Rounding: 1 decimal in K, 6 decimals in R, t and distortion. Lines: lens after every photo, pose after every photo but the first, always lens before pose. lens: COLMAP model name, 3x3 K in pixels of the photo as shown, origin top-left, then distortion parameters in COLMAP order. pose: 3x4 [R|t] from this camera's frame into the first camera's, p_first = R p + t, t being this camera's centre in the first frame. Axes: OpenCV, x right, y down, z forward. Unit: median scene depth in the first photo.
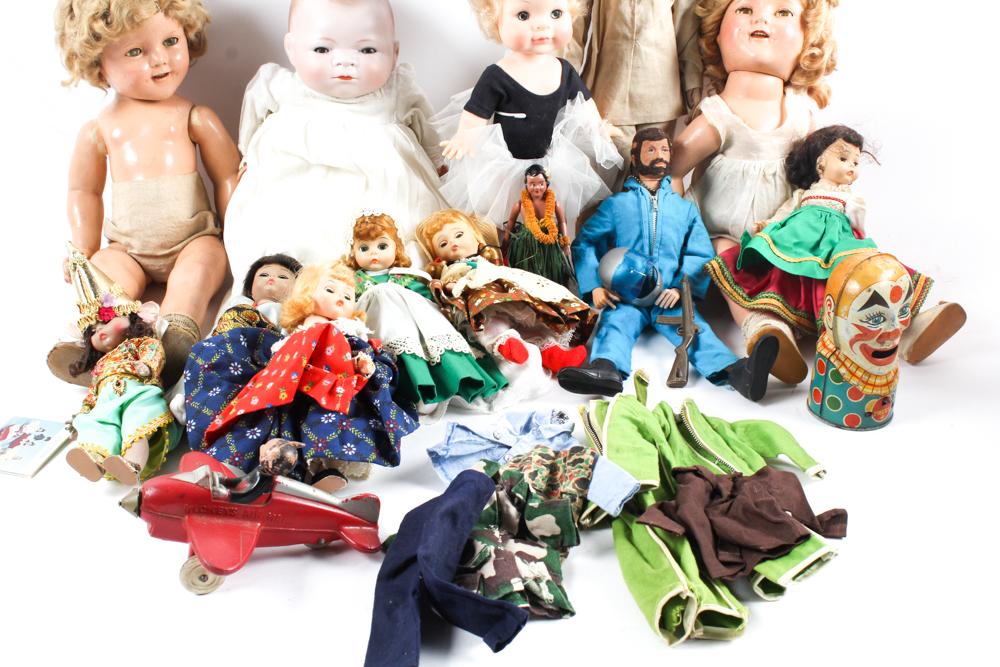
lens RADIAL K [[1369.7, 0, 480.1], [0, 1369.7, 333.9], [0, 0, 1]] dist [-0.069271, 0.109371]
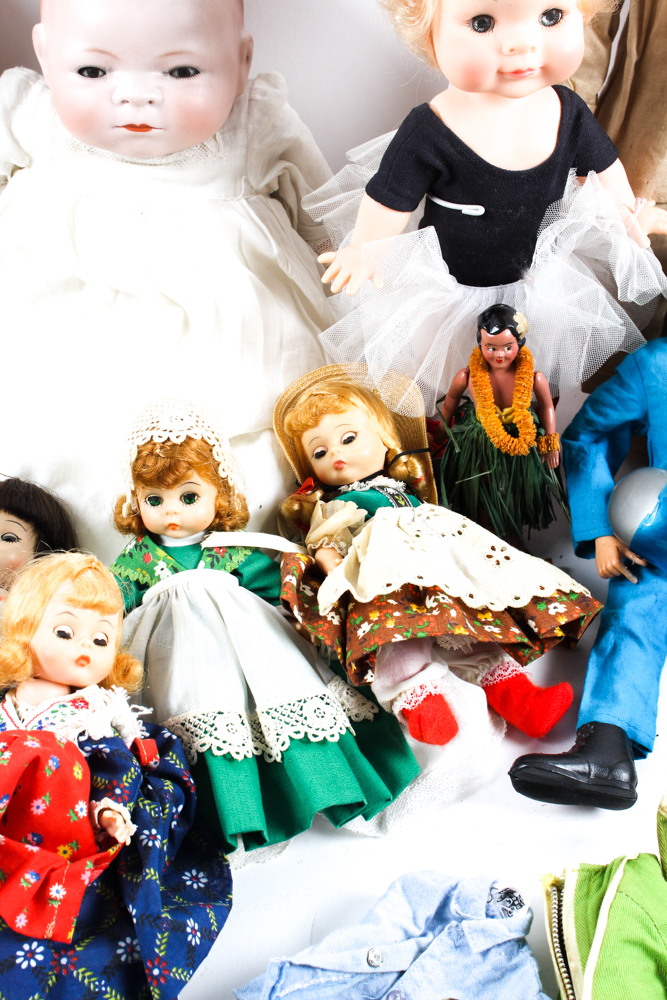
lens RADIAL K [[1565.3, 0, 331.4], [0, 1565.3, 519.9], [0, 0, 1]] dist [-0.039679, 0.147006]
pose [[0.994291, 0.042703, -0.097789, 0.039541], [-0.017839, 0.970055, 0.242228, -0.192127], [0.105205, -0.239100, 0.965279, 0.408277]]
